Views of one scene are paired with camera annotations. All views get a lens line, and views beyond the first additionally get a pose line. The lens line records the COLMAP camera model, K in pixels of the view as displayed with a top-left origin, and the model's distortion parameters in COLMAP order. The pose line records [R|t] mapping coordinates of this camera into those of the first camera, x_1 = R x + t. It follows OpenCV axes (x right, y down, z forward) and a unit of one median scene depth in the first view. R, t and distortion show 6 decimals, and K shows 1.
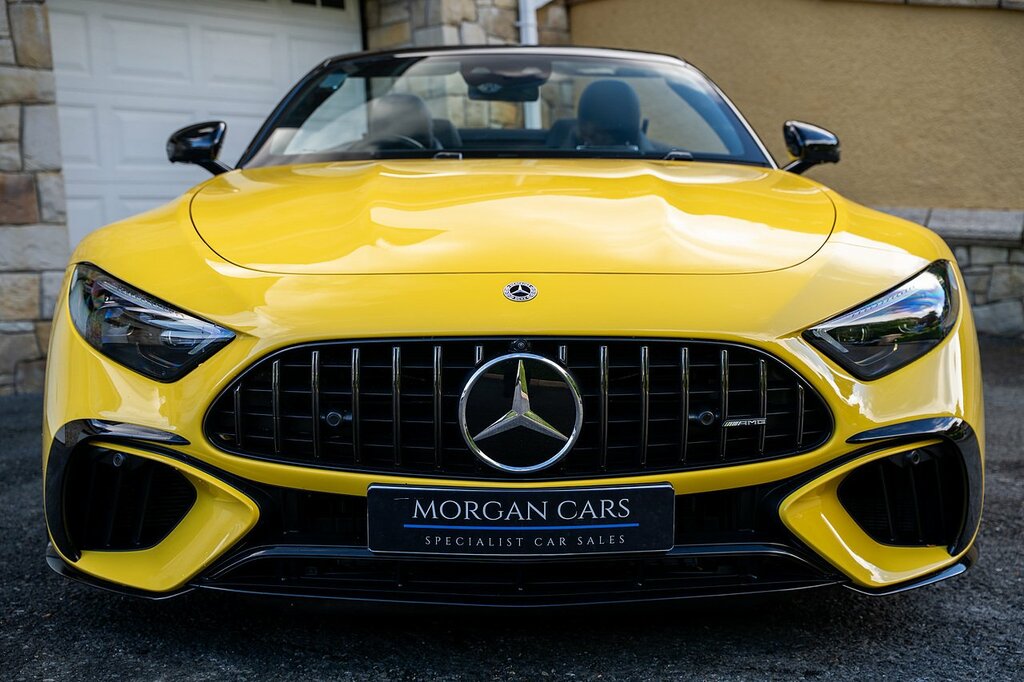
lens RADIAL K [[1383.5, 0, 512.0], [0, 1383.5, 341.0], [0, 0, 1]] dist [0.034799, 0.514110]
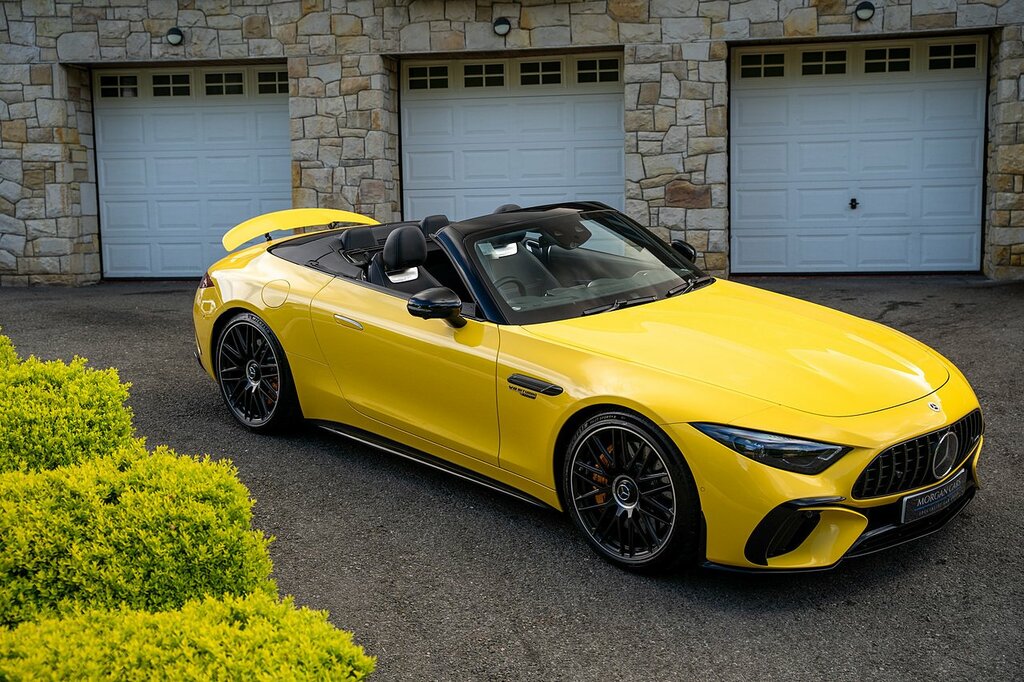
lens RADIAL K [[1383.5, 0, 512.0], [0, 1383.5, 341.0], [0, 0, 1]] dist [0.034799, 0.514110]
pose [[0.528315, 0.136262, -0.838043, 3.428462], [-0.063045, 0.990609, 0.121324, -0.312740], [0.846704, -0.011263, 0.531944, -1.048675]]
